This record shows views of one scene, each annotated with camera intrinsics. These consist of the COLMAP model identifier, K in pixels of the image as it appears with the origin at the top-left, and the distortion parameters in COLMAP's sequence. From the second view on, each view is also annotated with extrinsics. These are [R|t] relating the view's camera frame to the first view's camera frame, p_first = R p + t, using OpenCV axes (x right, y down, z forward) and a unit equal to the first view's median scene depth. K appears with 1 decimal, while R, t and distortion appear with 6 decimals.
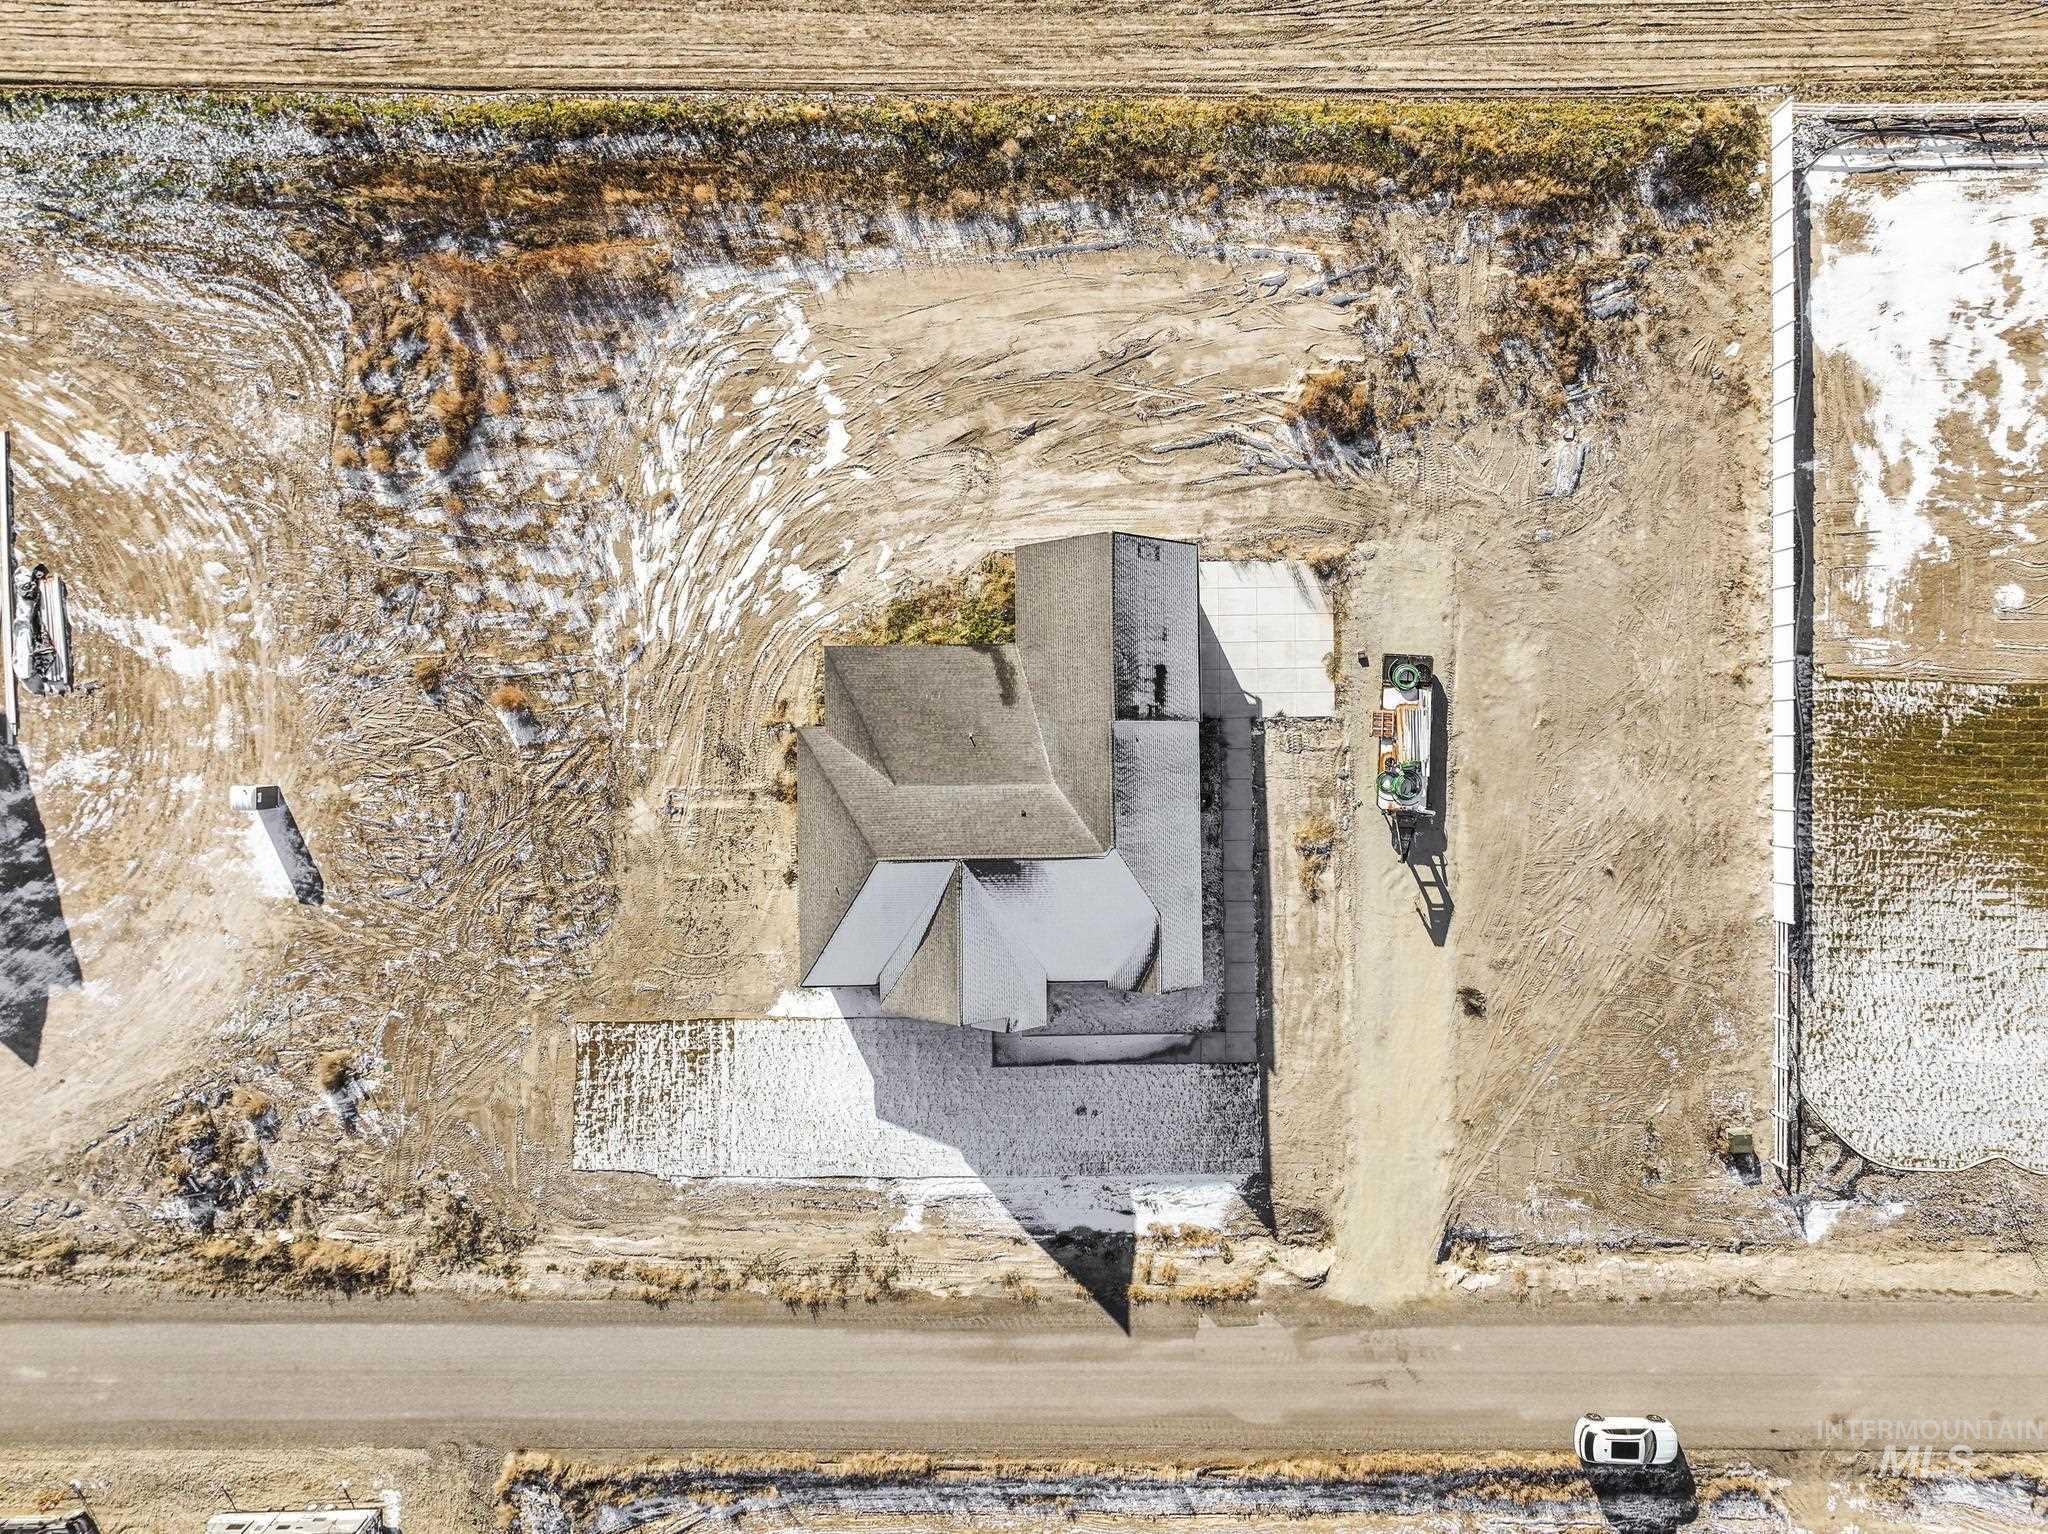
lens RADIAL K [[1439.1, 0, 1032.7], [0, 1439.1, 766.4], [0, 0, 1]] dist [0.009526, 0.005678]
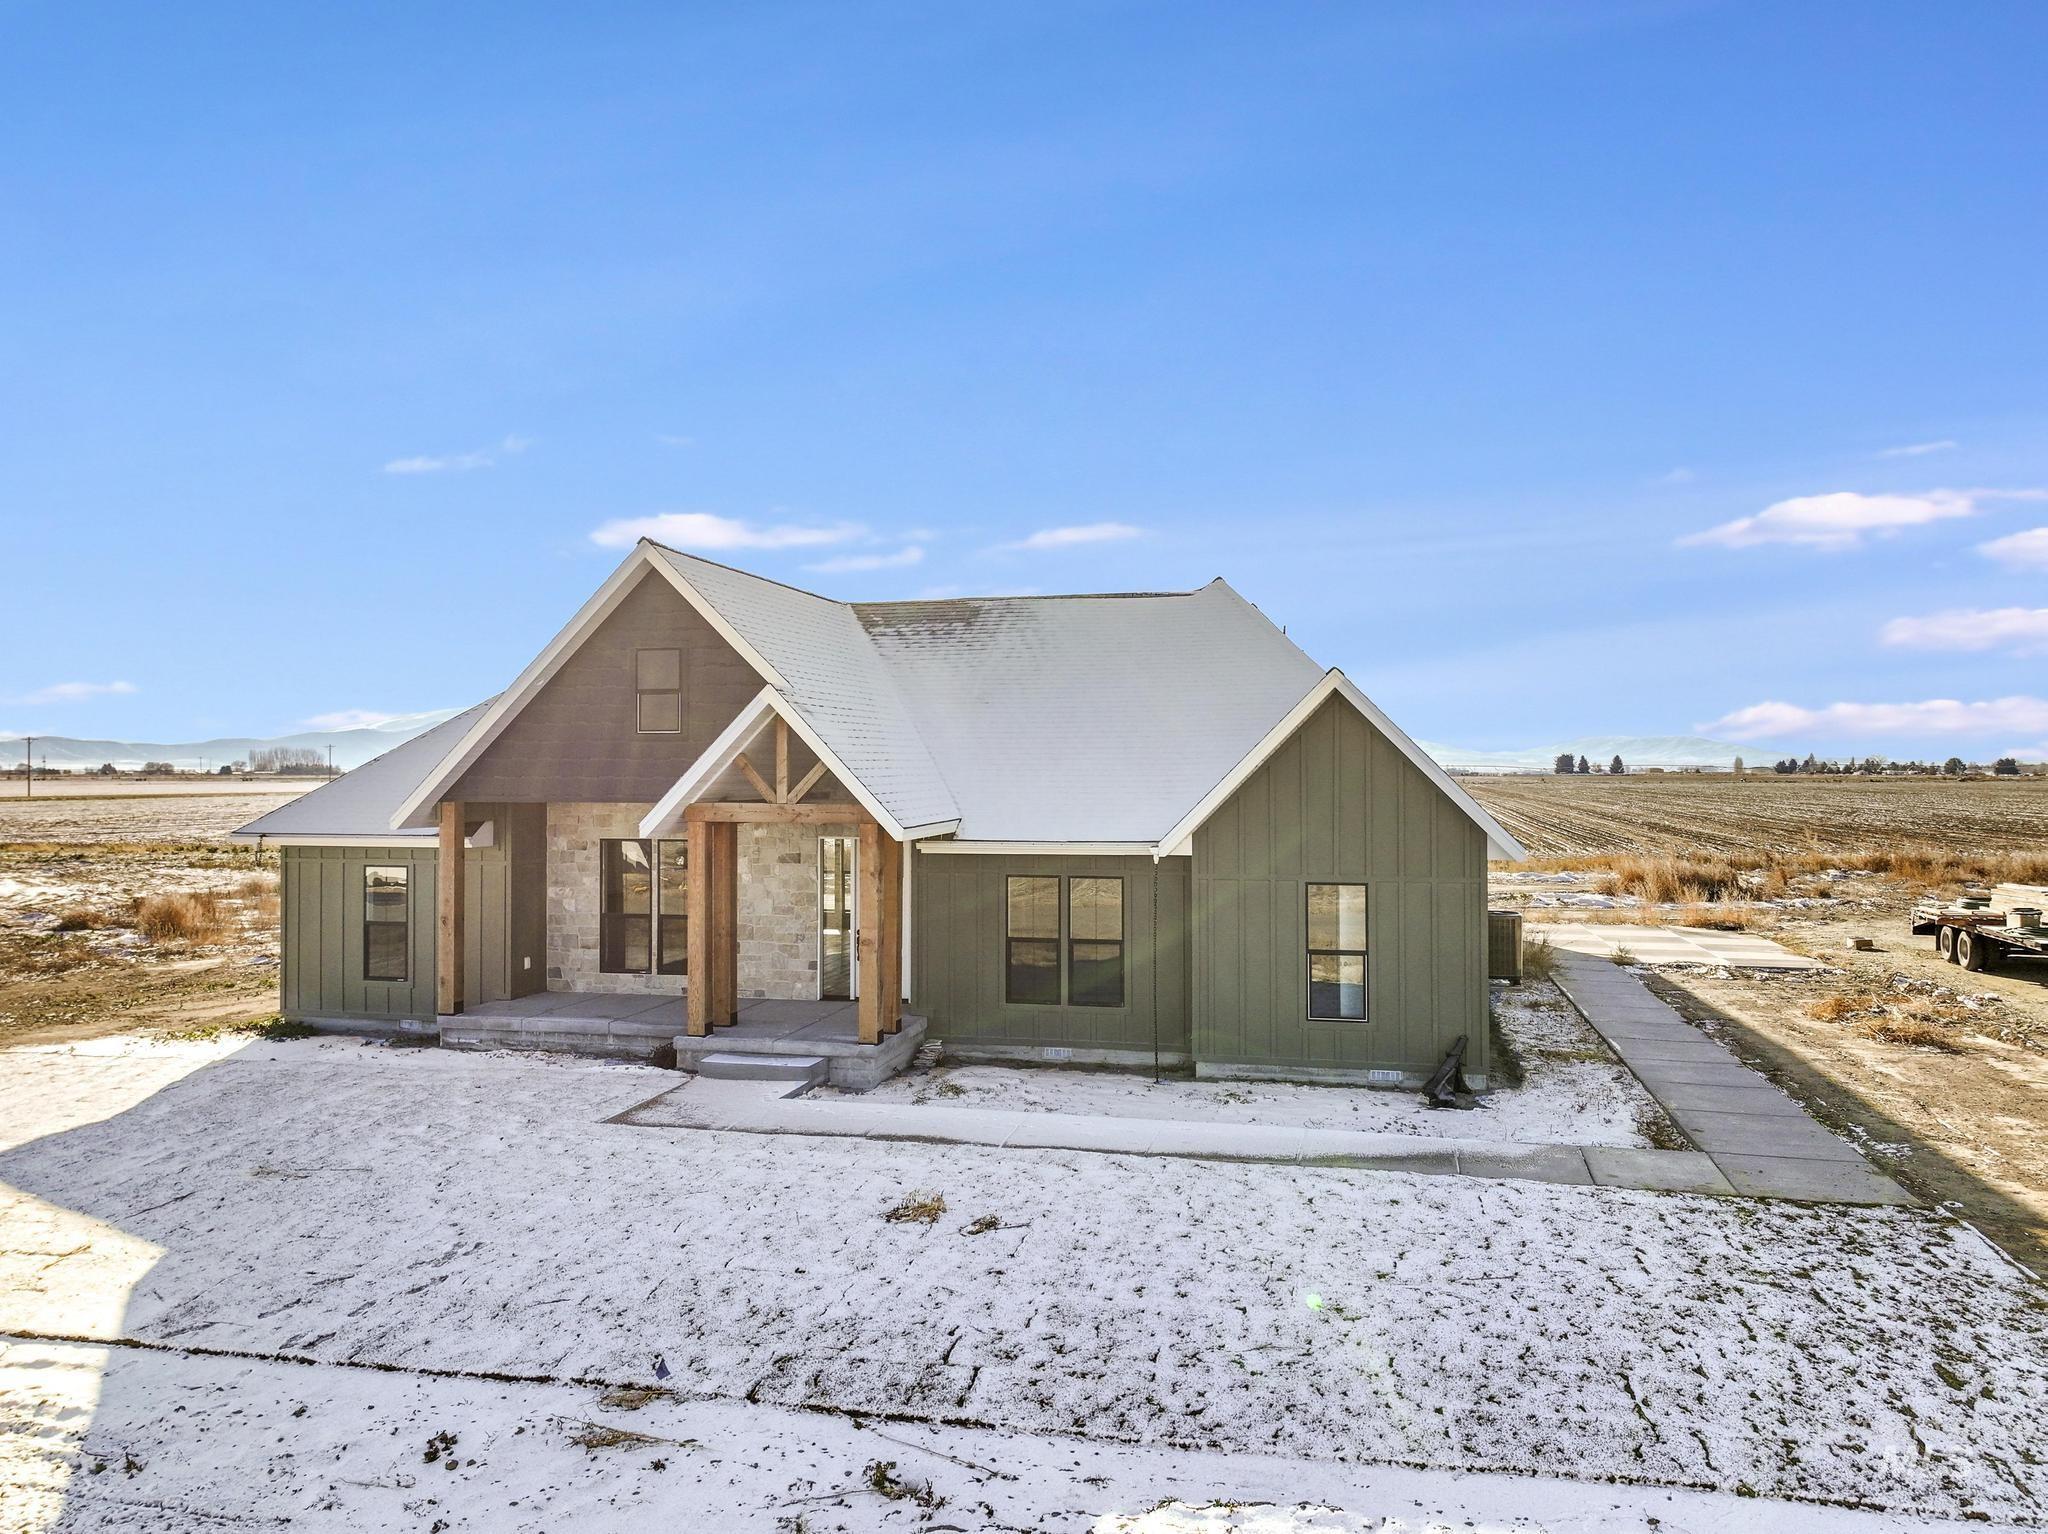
lens RADIAL K [[1444.6, 0, 1029.3], [0, 1444.6, 766.8], [0, 0, 1]] dist [-0.011276, 0.028186]
pose [[0.969423, -0.014183, -0.244986, 0.091537], [-0.245109, -0.007714, -0.969465, 0.407126], [0.011860, 0.999870, -0.010955, 0.944810]]
